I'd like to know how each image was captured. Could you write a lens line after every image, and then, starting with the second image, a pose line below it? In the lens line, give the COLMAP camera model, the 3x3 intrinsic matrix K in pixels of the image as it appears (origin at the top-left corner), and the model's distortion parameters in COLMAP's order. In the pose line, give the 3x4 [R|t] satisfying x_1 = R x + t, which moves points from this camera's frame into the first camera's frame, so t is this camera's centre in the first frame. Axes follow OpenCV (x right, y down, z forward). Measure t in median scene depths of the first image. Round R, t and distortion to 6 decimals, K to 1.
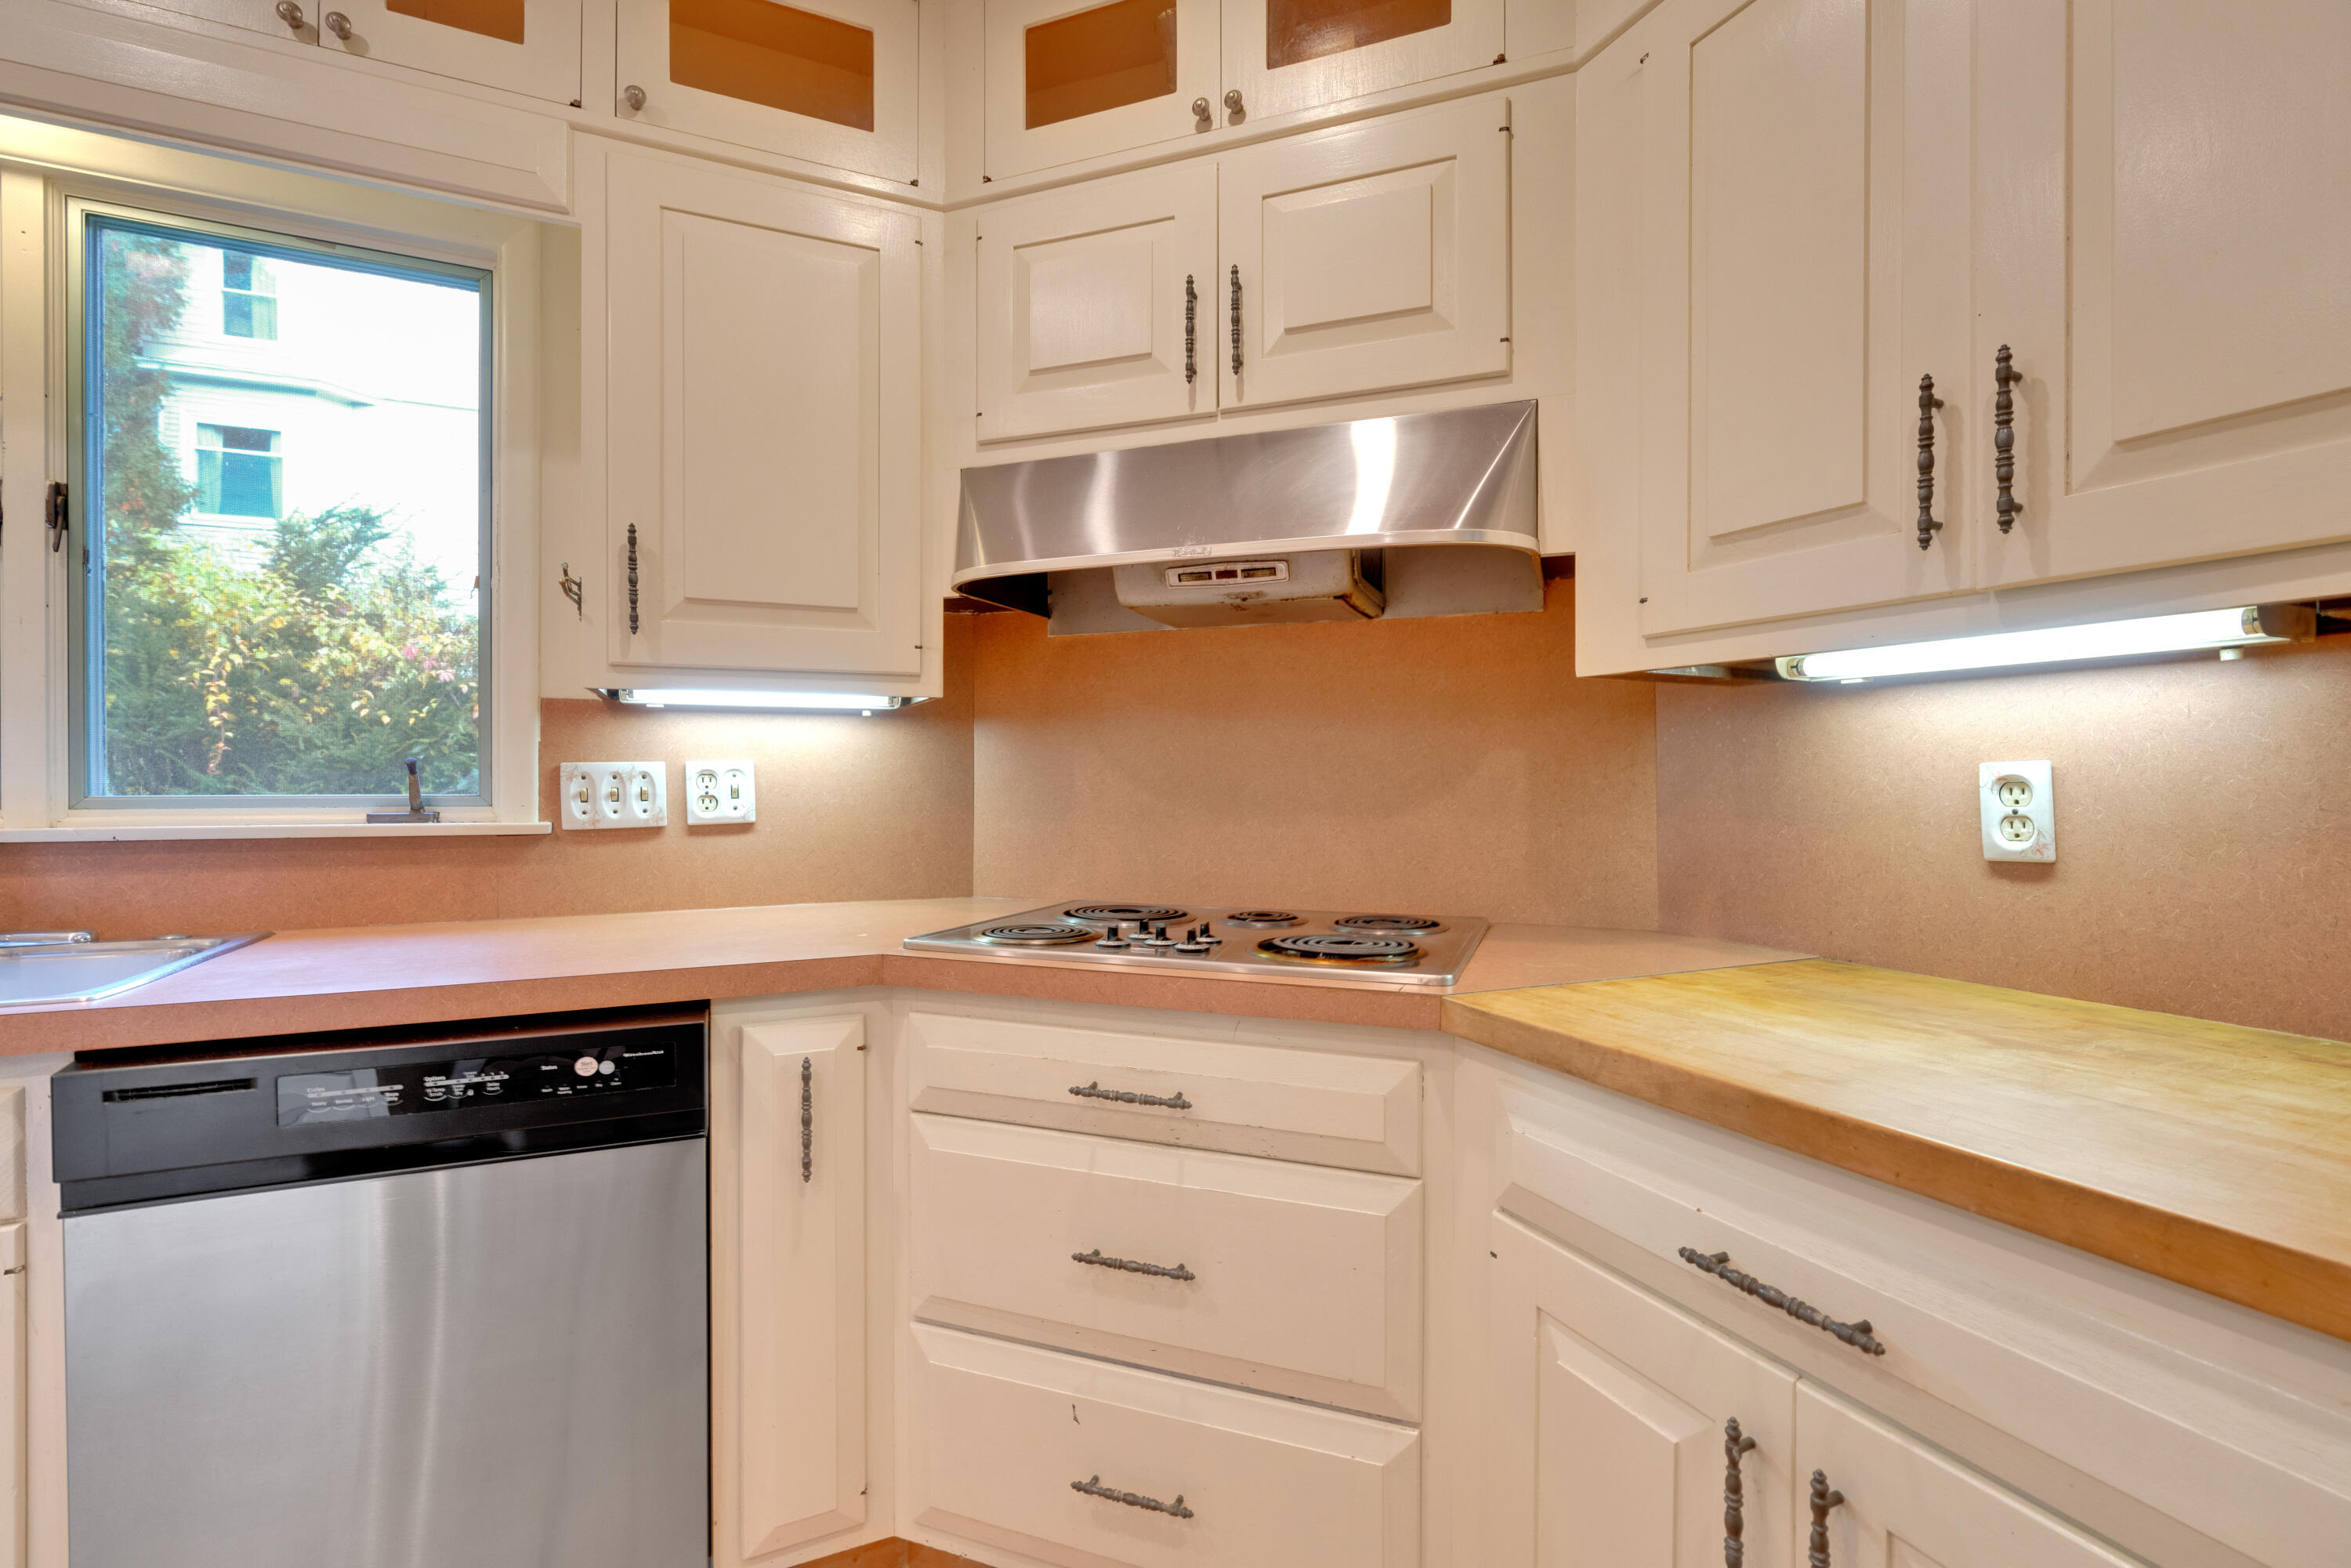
lens RADIAL K [[1045.2, 0, 1198.0], [0, 1045.2, 778.3], [0, 0, 1]] dist [-0.013417, 0.004488]
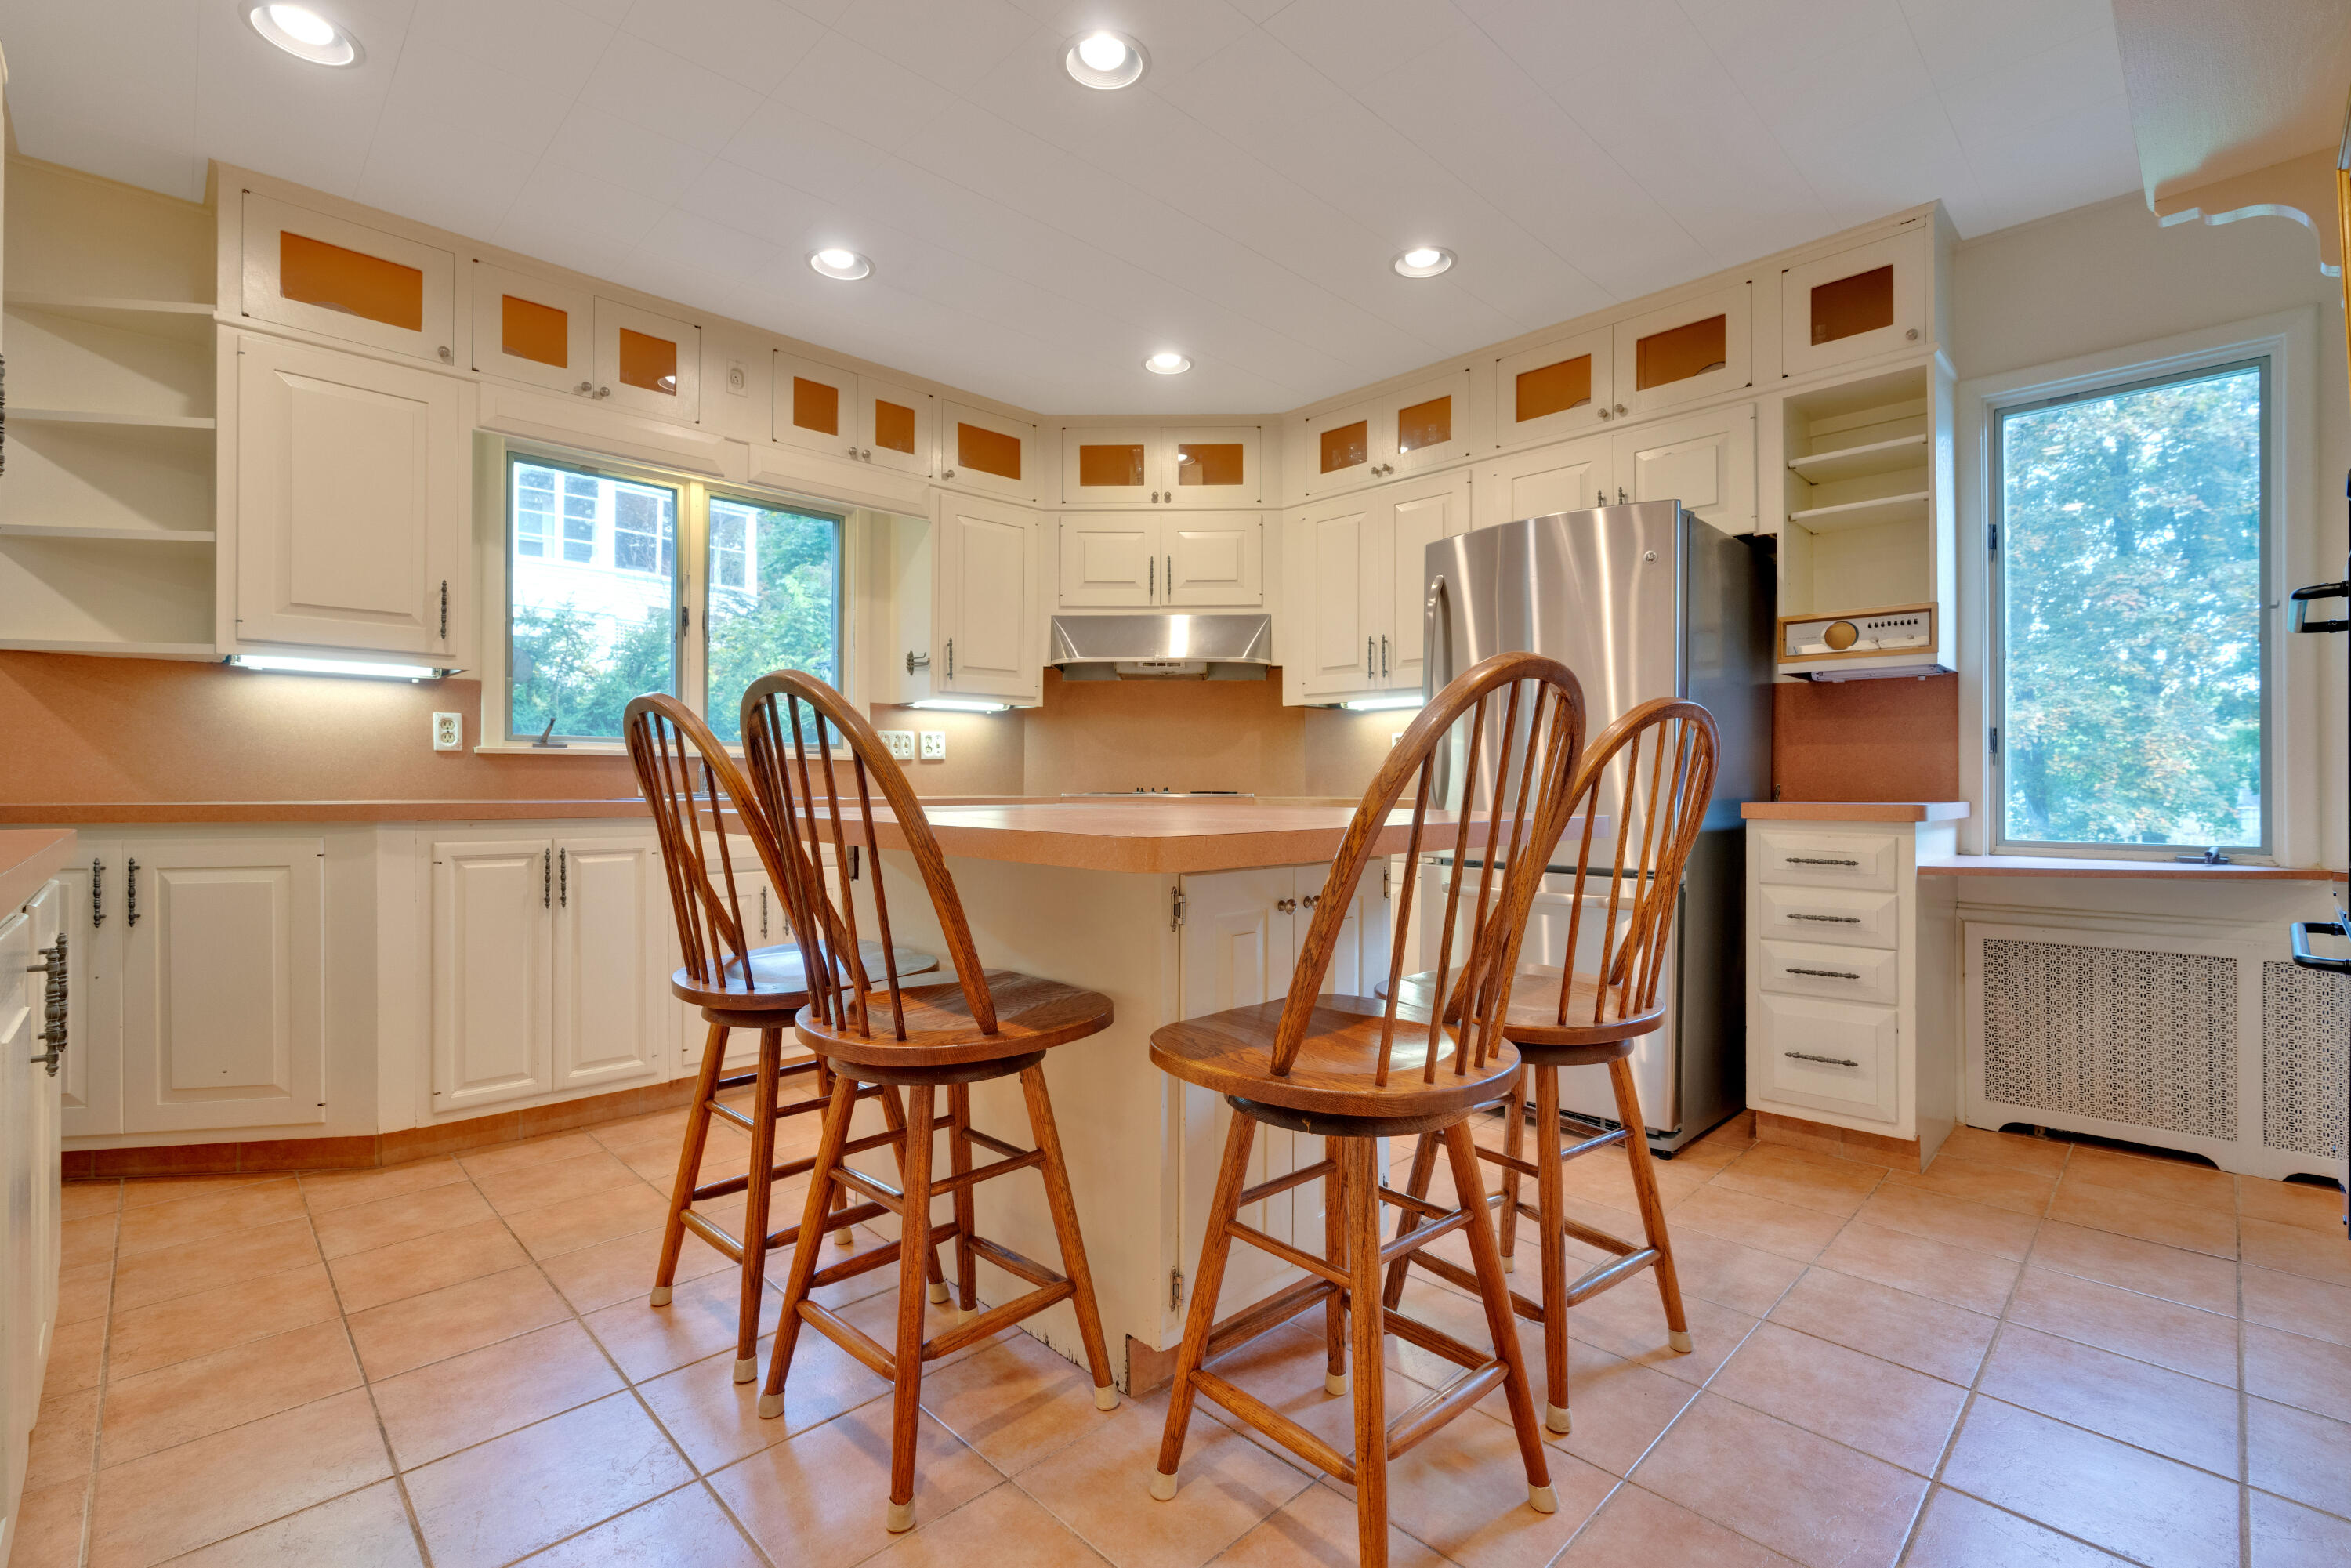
lens RADIAL K [[1045.2, 0, 1201.8], [0, 1045.2, 780.1], [0, 0, 1]] dist [-0.013417, 0.004488]
pose [[0.938820, -0.000035, 0.344407, -0.730400], [0.001286, 0.999993, -0.003403, 0.104309], [-0.344405, 0.003637, 0.938814, -1.435629]]
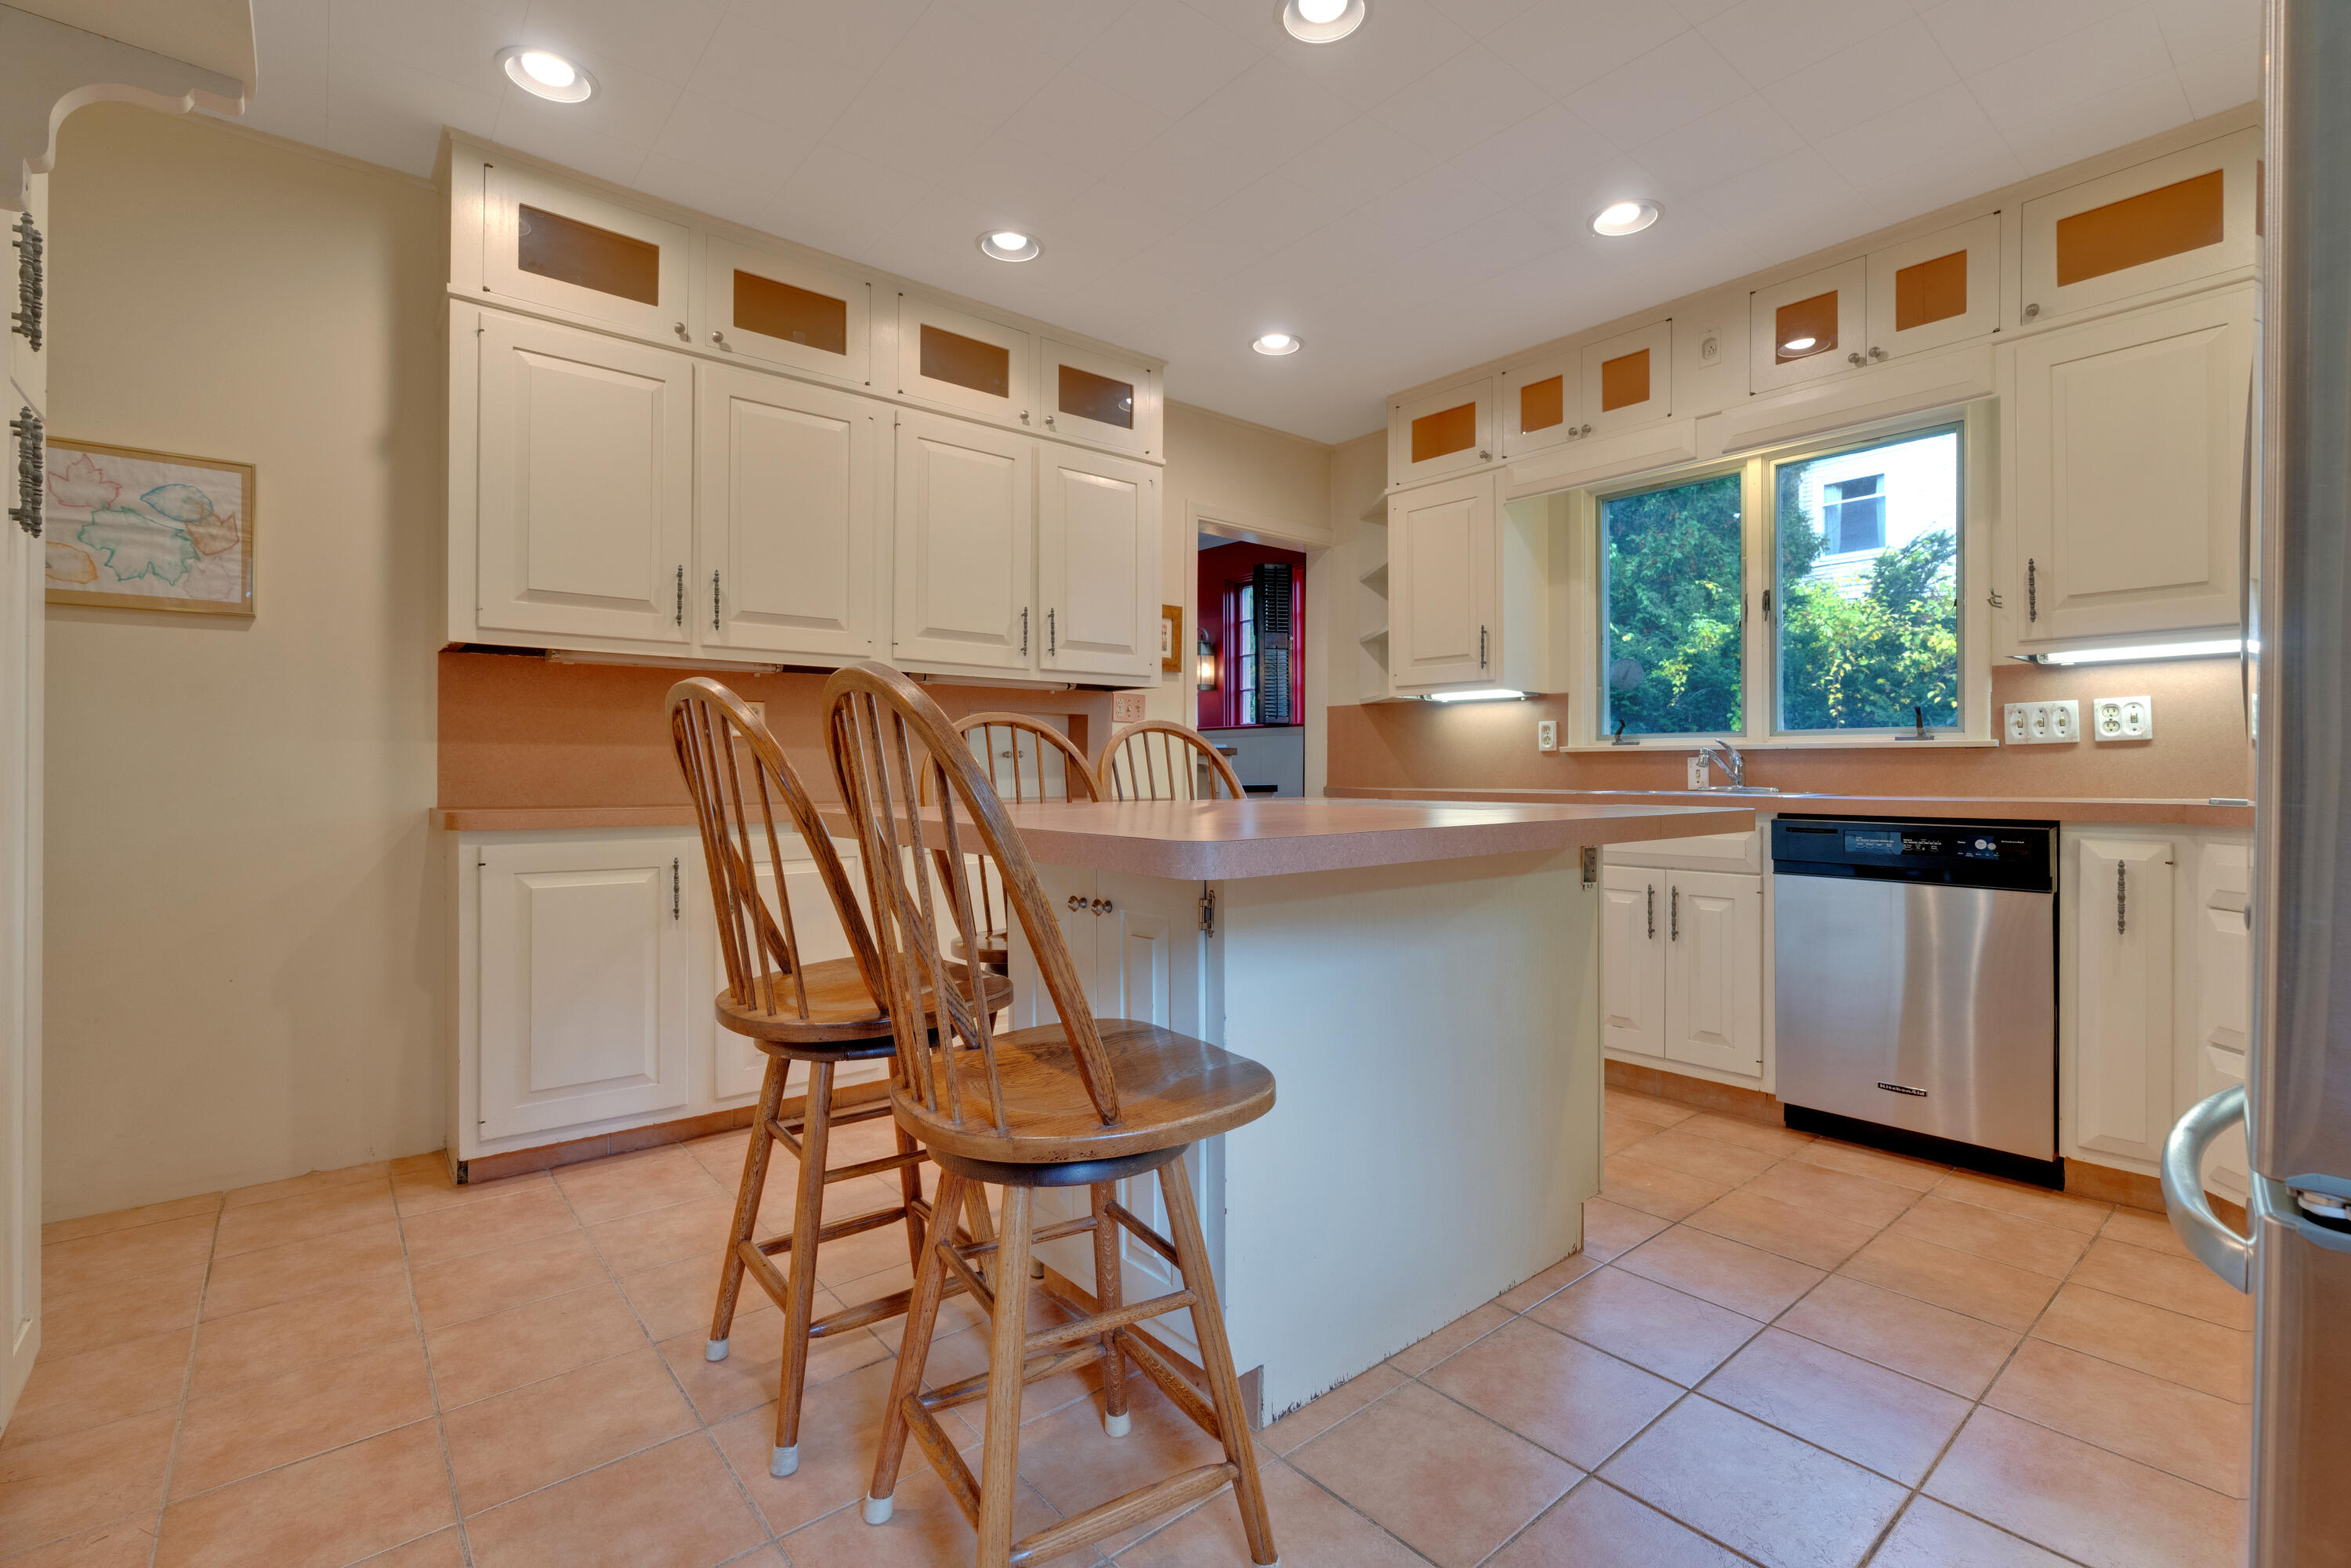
lens RADIAL K [[1045.2, 0, 1170.6], [0, 1045.2, 777.0], [0, 0, 1]] dist [-0.013417, 0.004488]
pose [[0.239010, 0.003318, -0.971011, 0.670706], [-0.002071, 0.999994, 0.002907, 0.098558], [0.971015, 0.001316, 0.239016, -0.680067]]
